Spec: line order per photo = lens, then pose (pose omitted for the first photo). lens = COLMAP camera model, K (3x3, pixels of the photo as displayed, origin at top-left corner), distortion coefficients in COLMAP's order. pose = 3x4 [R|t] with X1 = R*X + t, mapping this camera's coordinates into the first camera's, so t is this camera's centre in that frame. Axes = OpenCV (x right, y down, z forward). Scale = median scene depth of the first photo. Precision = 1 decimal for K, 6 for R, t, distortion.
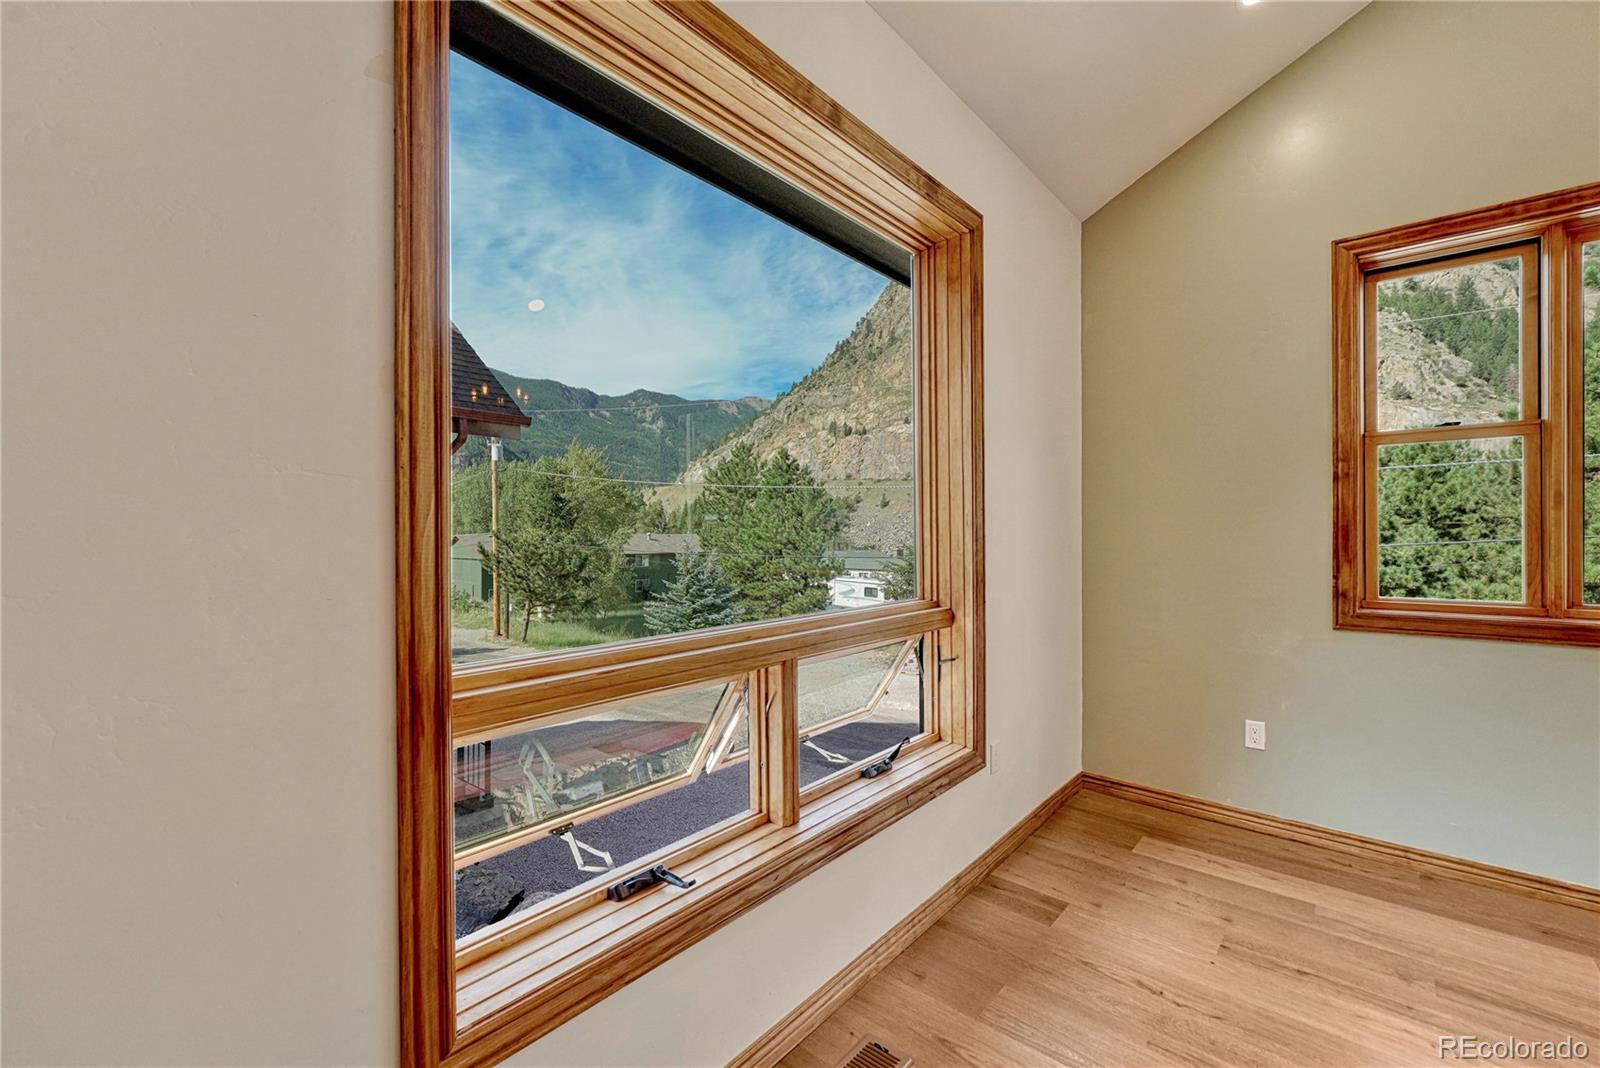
lens RADIAL K [[675.9, 0, 800.0], [0, 675.9, 534.0], [0, 0, 1]] dist [-0.002448, -0.000164]
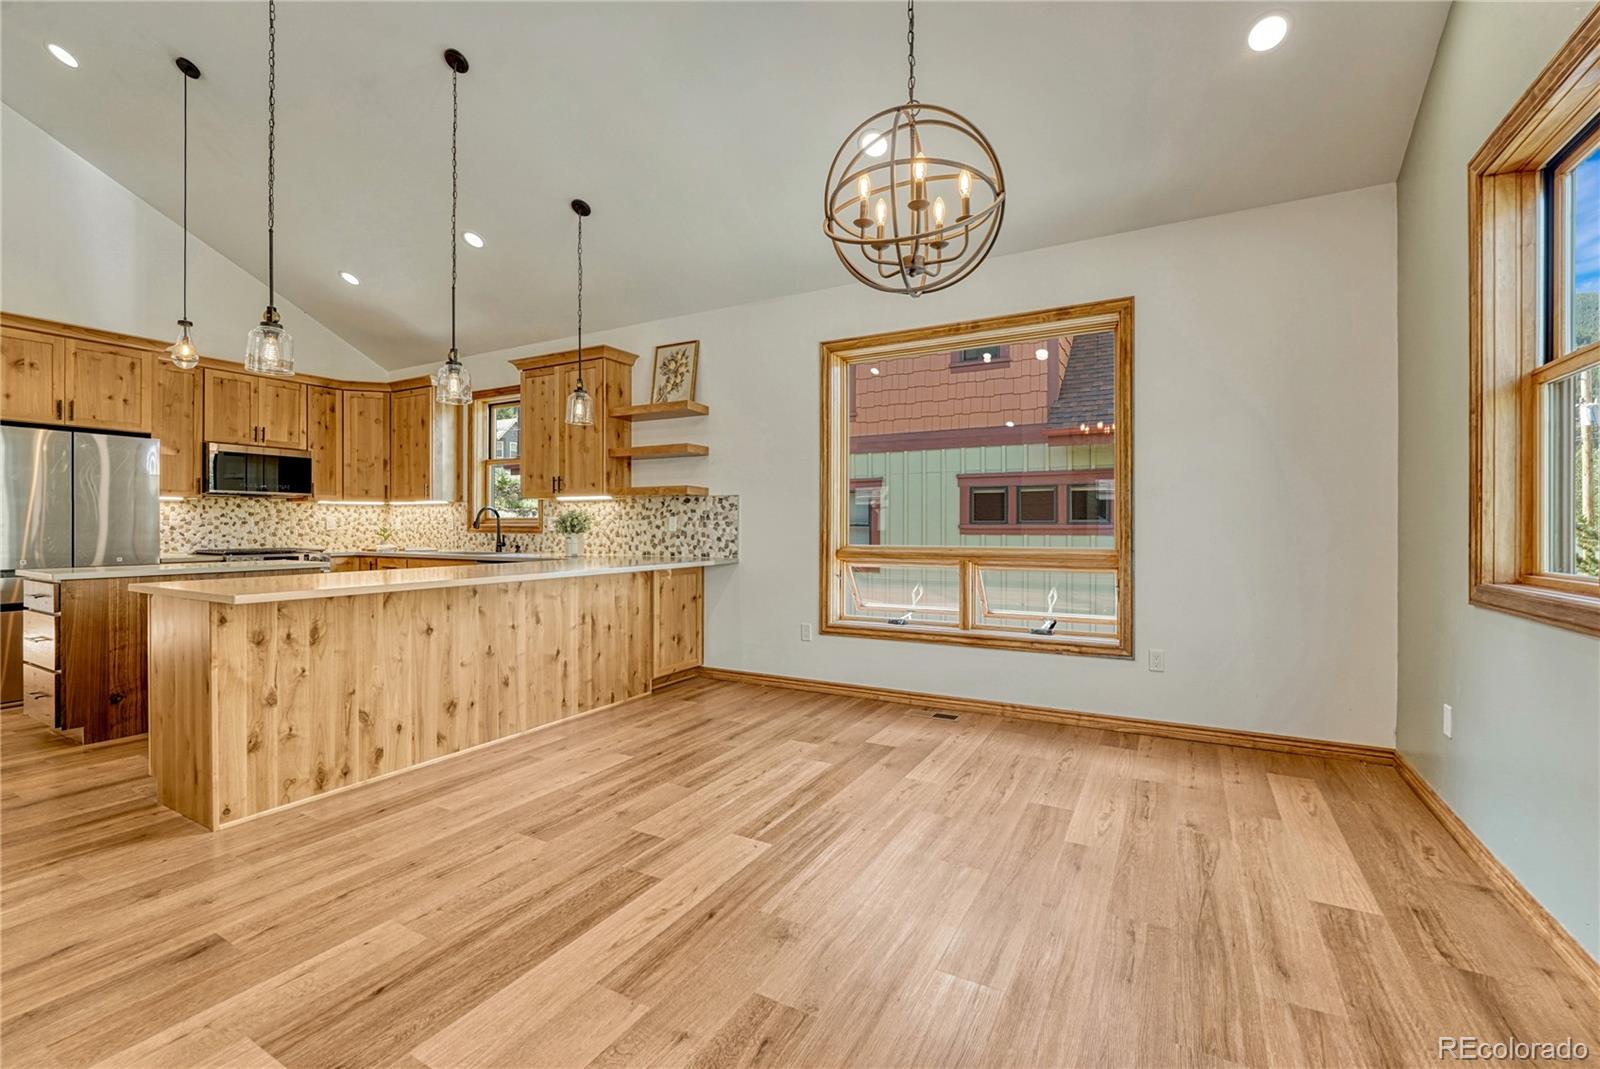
lens RADIAL K [[686.5, 0, 803.3], [0, 686.5, 531.2], [0, 0, 1]] dist [-0.018679, 0.005107]
pose [[0.199877, 0.008513, -0.979784, 1.388107], [-0.002574, 0.999963, 0.008163, 0.038760], [0.979818, 0.000890, 0.199892, -0.026504]]
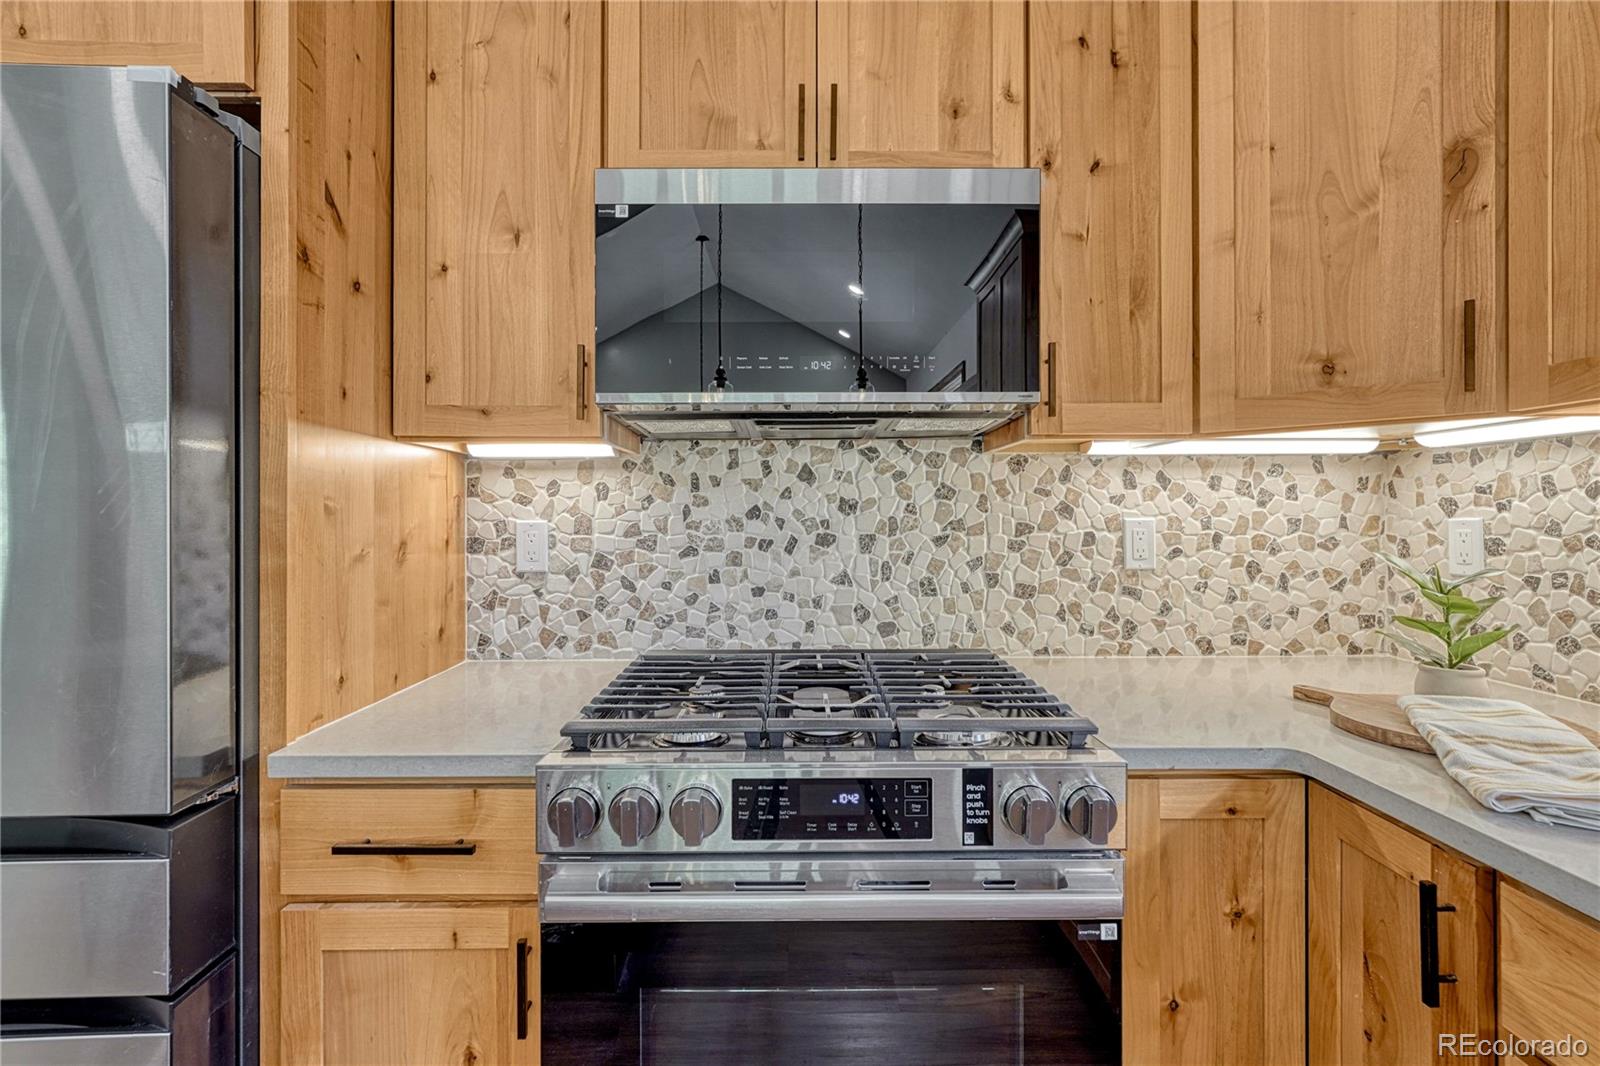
lens RADIAL K [[746.7, 0, 797.5], [0, 746.7, 514.8], [0, 0, 1]] dist [0.001994, 0.000149]
pose [[-0.758995, 0.001077, -0.651095, -0.598237], [0.001638, 0.999999, -0.000255, 0.014182], [0.651094, -0.001260, -0.758996, -0.861551]]
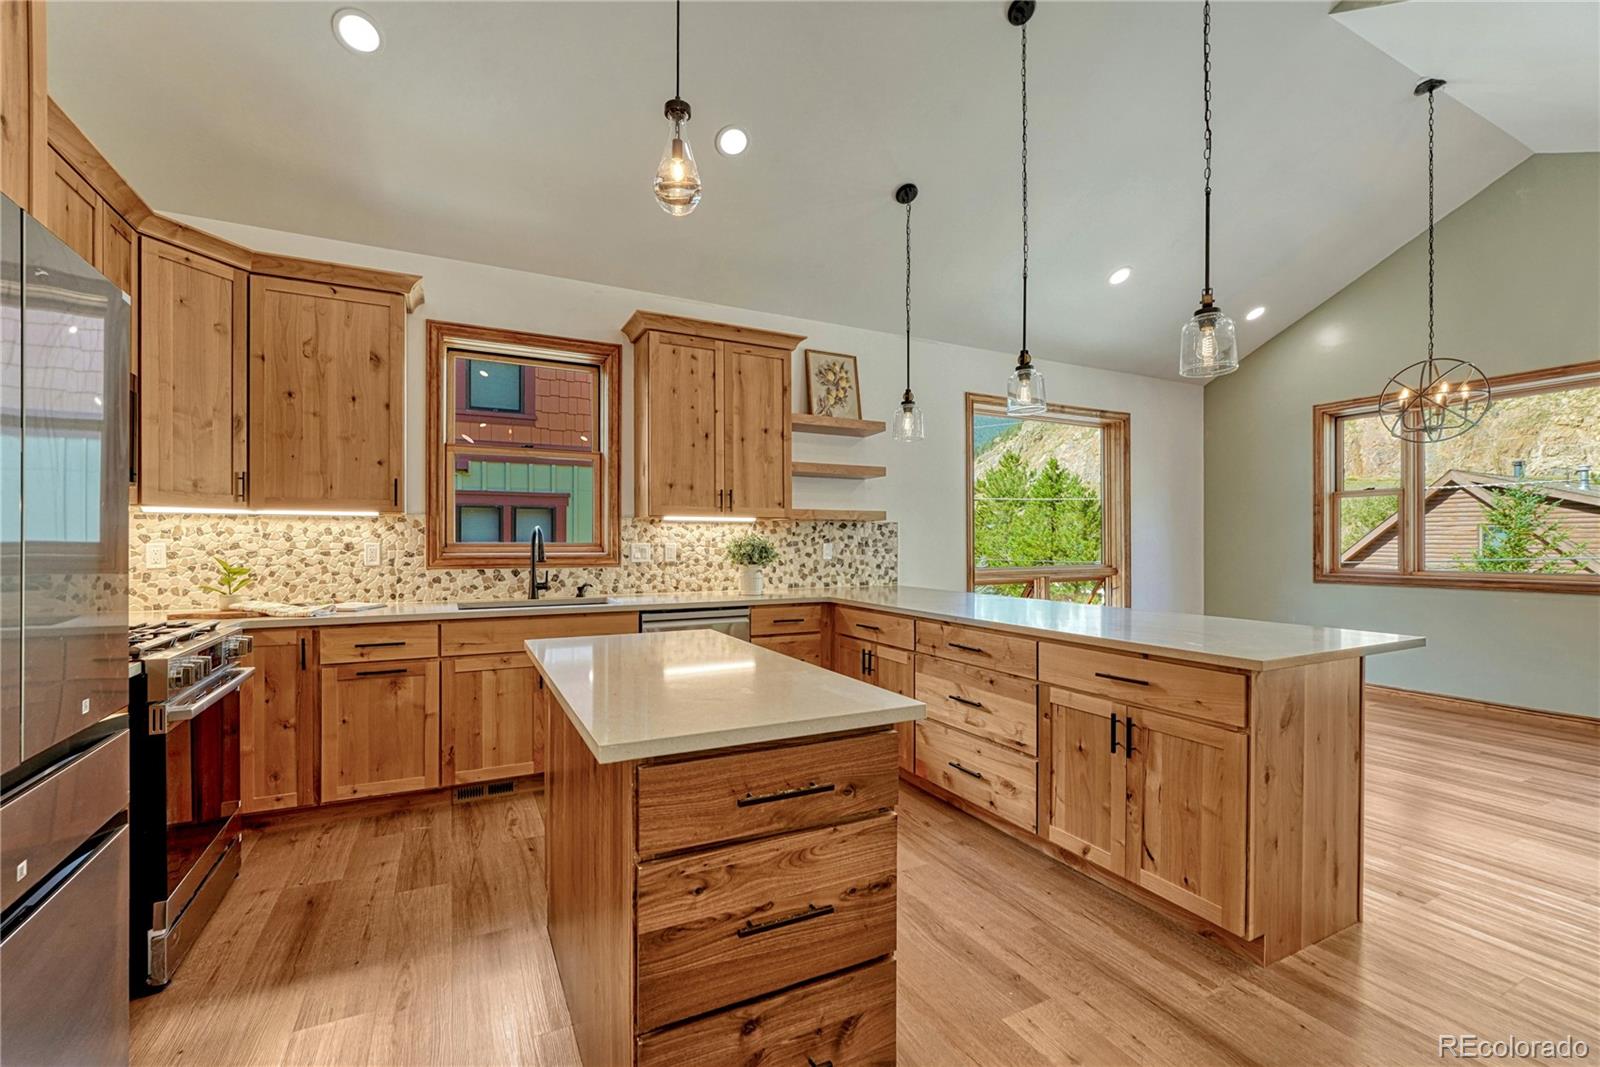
lens RADIAL K [[675.7, 0, 794.4], [0, 675.7, 543.2], [0, 0, 1]] dist [-0.011385, -0.000049]
pose [[0.923846, 0.002121, -0.382759, 0.064826], [-0.001774, 0.999998, 0.001261, 0.013359], [0.382760, -0.000486, 0.923848, -1.546602]]
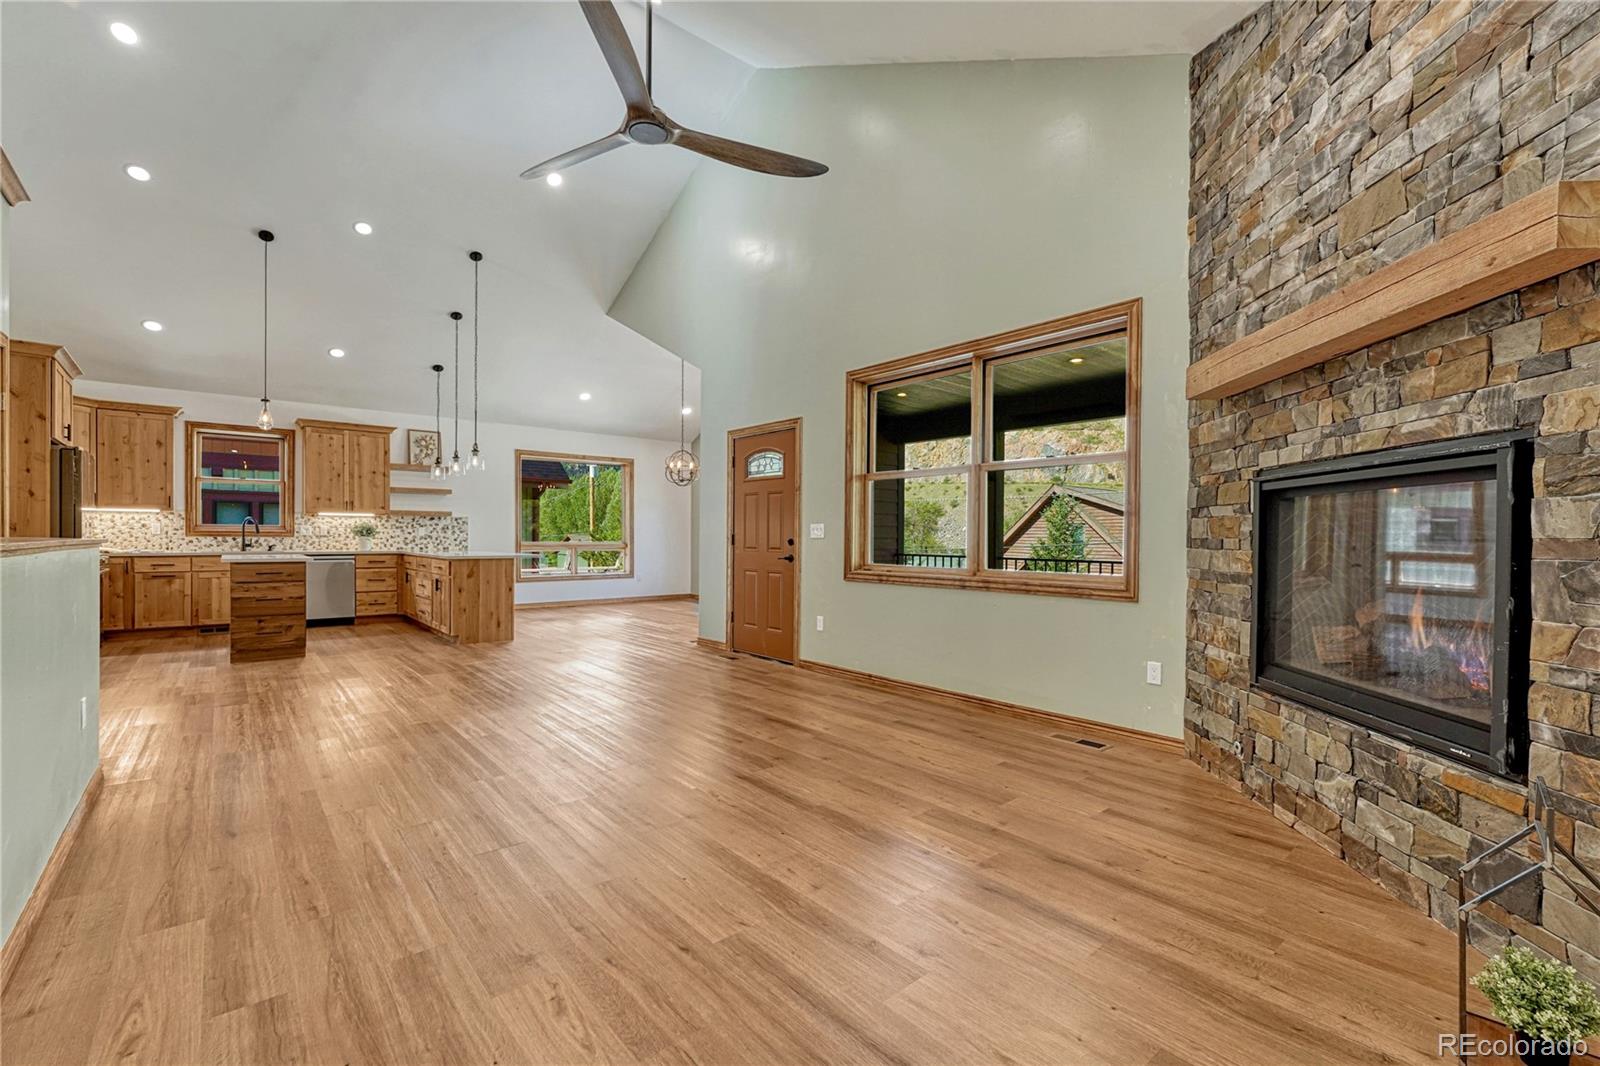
lens RADIAL K [[685.5, 0, 792.8], [0, 685.5, 543.2], [0, 0, 1]] dist [-0.019172, 0.005270]
pose [[0.986077, 0.008279, -0.166086, 1.803906], [-0.007110, 0.999946, 0.007631, 0.053910], [0.166140, -0.006344, 0.986082, -2.922455]]
